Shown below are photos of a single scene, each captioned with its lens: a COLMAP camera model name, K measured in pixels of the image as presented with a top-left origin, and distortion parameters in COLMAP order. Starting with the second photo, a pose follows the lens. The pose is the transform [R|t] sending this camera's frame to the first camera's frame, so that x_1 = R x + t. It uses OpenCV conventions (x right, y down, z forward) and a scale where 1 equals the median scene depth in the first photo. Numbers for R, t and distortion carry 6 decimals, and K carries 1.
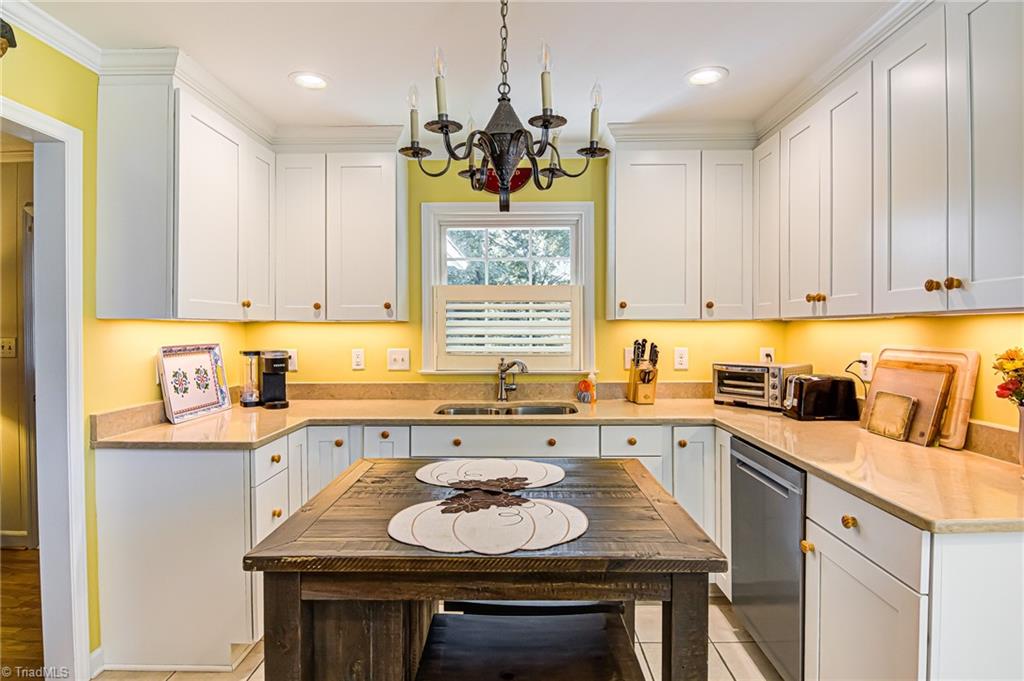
lens RADIAL K [[531.2, 0, 514.8], [0, 531.2, 335.0], [0, 0, 1]] dist [-0.001156, -0.015396]
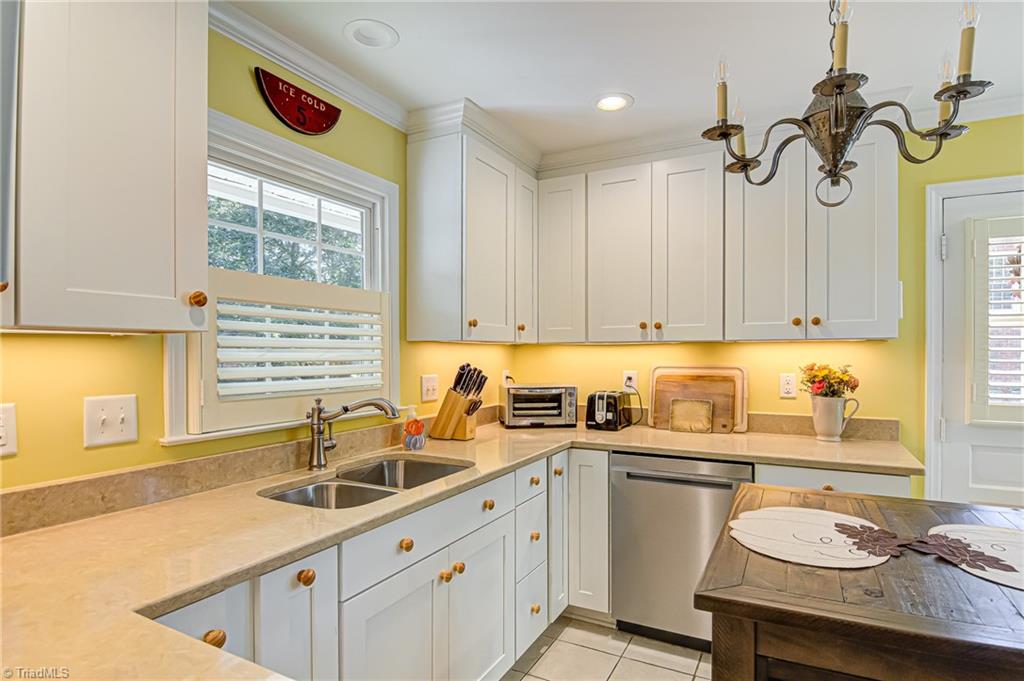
lens RADIAL K [[542.7, 0, 510.3], [0, 542.7, 354.2], [0, 0, 1]] dist [0.002450, 0.000278]
pose [[0.462535, -0.002484, 0.886598, -0.530050], [0.012623, 0.999913, -0.003784, -0.003835], [-0.886511, 0.012942, 0.462526, 0.563854]]
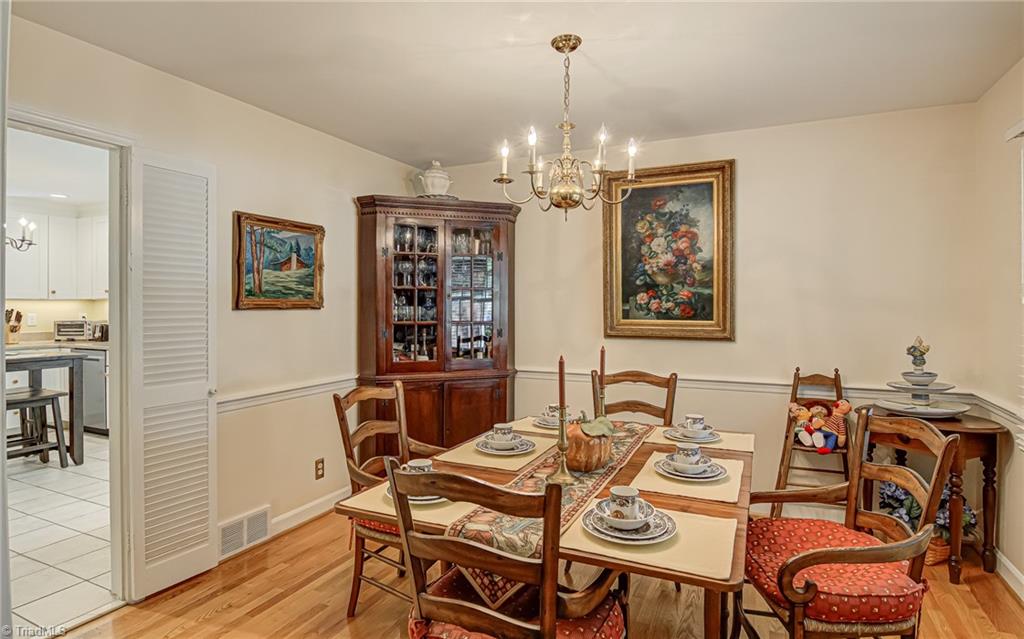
lens RADIAL K [[547.4, 0, 524.2], [0, 547.4, 311.4], [0, 0, 1]] dist [0.026354, -0.030802]
pose [[0.401626, -0.008382, 0.915765, -0.851360], [0.009394, 0.999943, 0.005032, 0.024259], [-0.915756, 0.006582, 0.401682, -1.529388]]
